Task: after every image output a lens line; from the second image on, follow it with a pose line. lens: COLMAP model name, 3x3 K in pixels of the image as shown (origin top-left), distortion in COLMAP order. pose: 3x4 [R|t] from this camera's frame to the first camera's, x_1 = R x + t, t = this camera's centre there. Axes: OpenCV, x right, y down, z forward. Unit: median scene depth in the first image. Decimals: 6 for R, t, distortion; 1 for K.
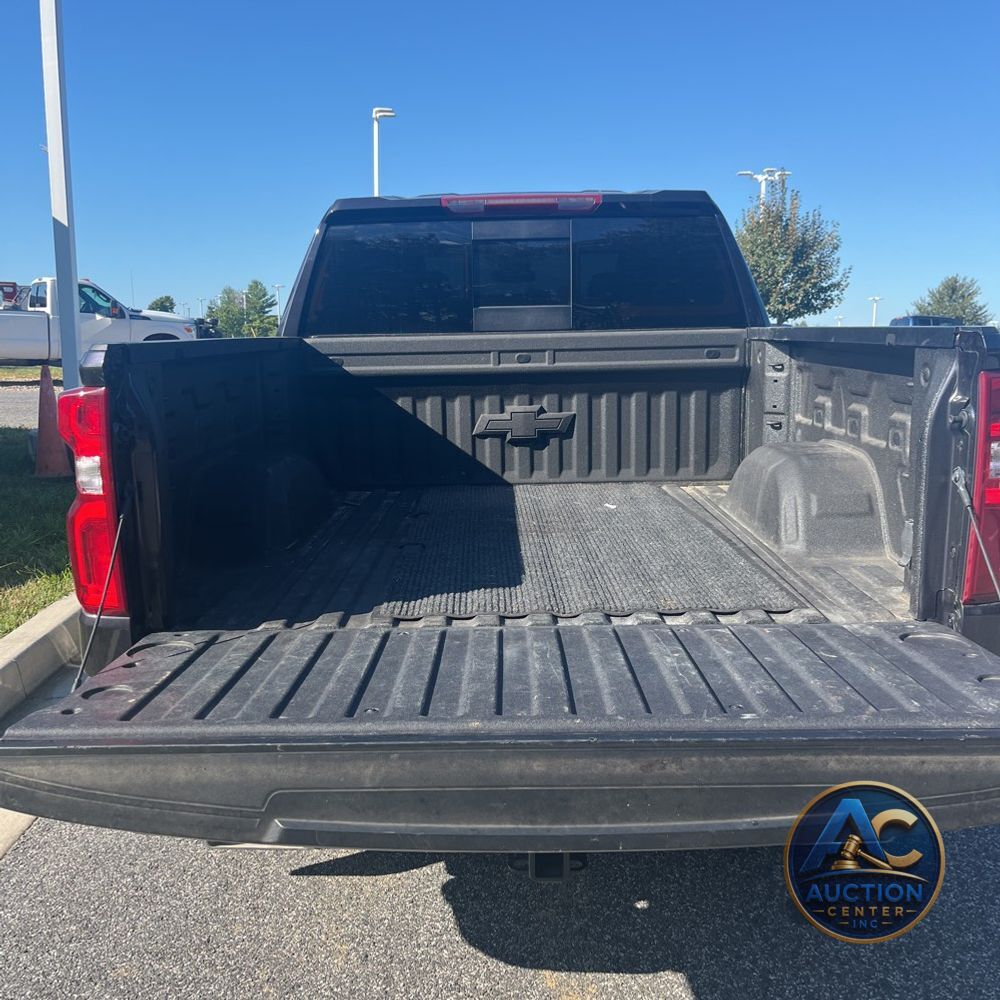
lens RADIAL K [[1008.5, 0, 500.9], [0, 1008.5, 461.2], [0, 0, 1]] dist [0.063477, -0.056989]
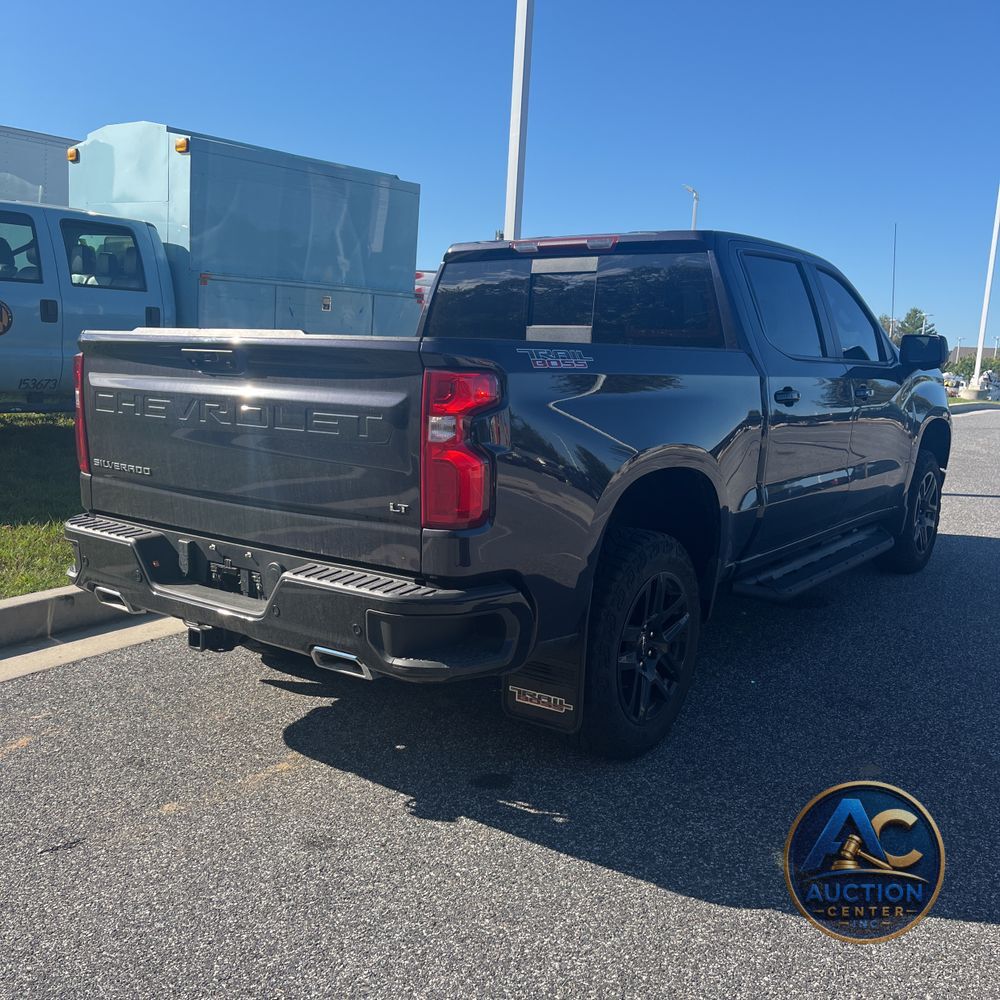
lens RADIAL K [[1008.5, 0, 500.9], [0, 1008.5, 461.2], [0, 0, 1]] dist [0.063477, -0.056989]
pose [[0.817491, 0.112781, -0.564791, 0.900514], [-0.126861, 0.991816, 0.014431, 0.005442], [0.561796, 0.059852, 0.825107, -0.084135]]
